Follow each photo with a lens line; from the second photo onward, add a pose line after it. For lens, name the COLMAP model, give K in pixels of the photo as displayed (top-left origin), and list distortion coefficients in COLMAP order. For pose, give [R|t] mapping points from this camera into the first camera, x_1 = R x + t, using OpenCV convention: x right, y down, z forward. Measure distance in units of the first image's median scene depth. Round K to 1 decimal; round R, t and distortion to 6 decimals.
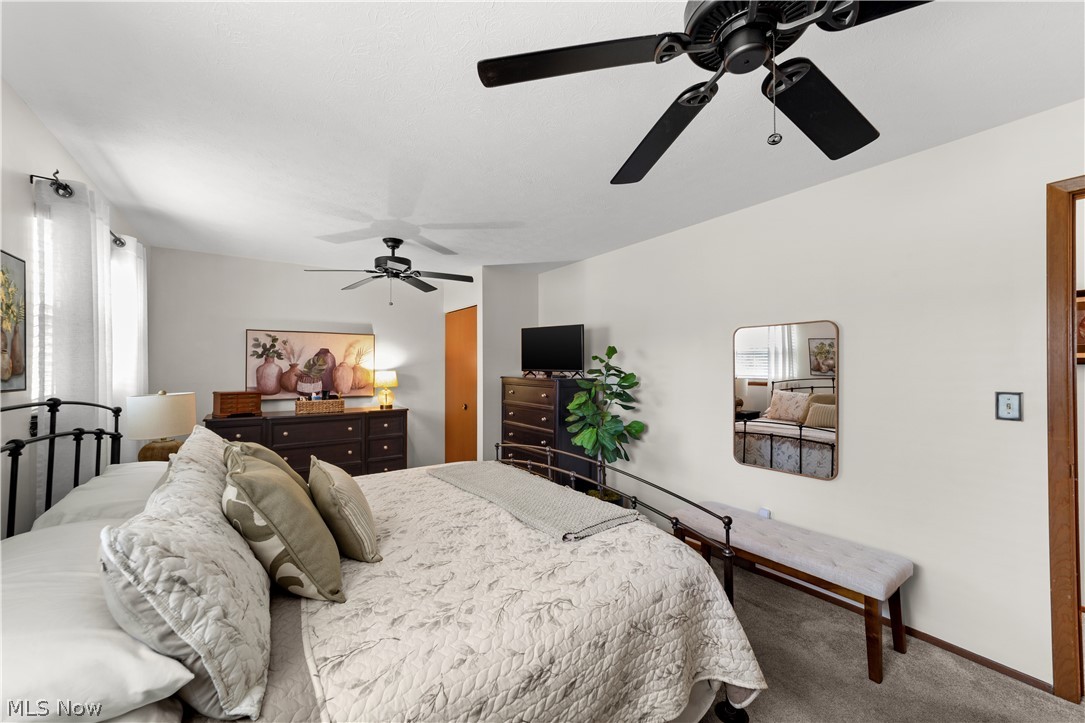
lens RADIAL K [[416.6, 0, 542.5], [0, 416.6, 364.5], [0, 0, 1]] dist [-0.016105, 0.006561]
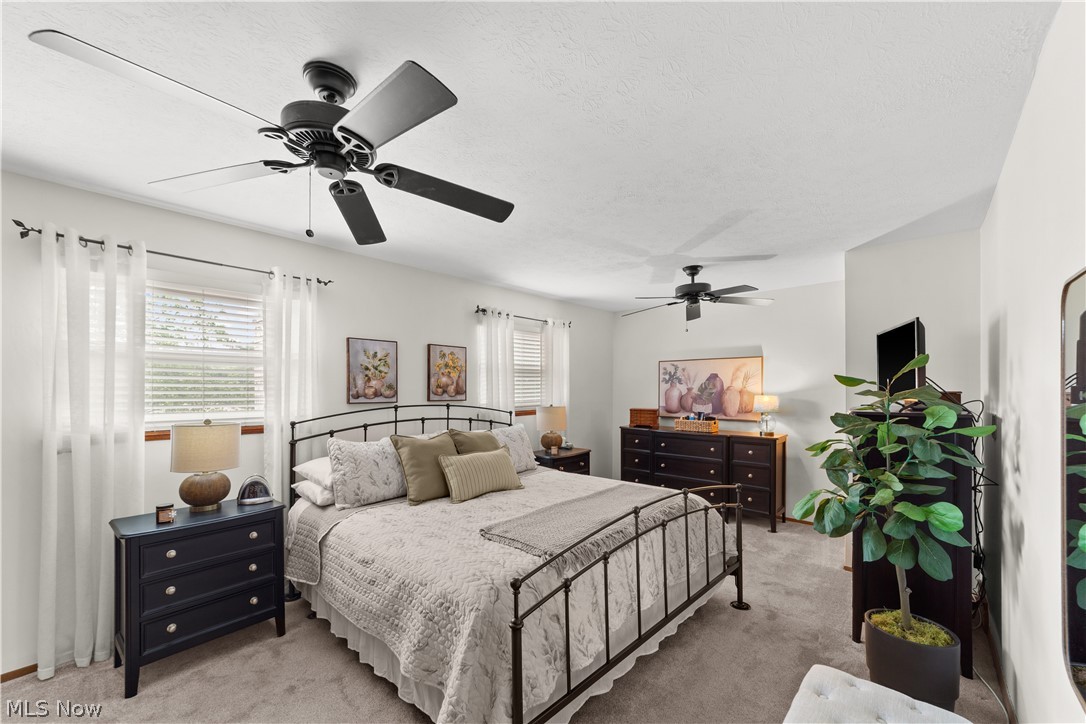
lens RADIAL K [[417.0, 0, 522.9], [0, 417.0, 386.0], [0, 0, 1]] dist [-0.016105, 0.006561]
pose [[0.204011, -0.006814, -0.978945, 0.450923], [0.004869, 0.999970, -0.005945, -0.001714], [0.978956, -0.003554, 0.204038, 0.306143]]
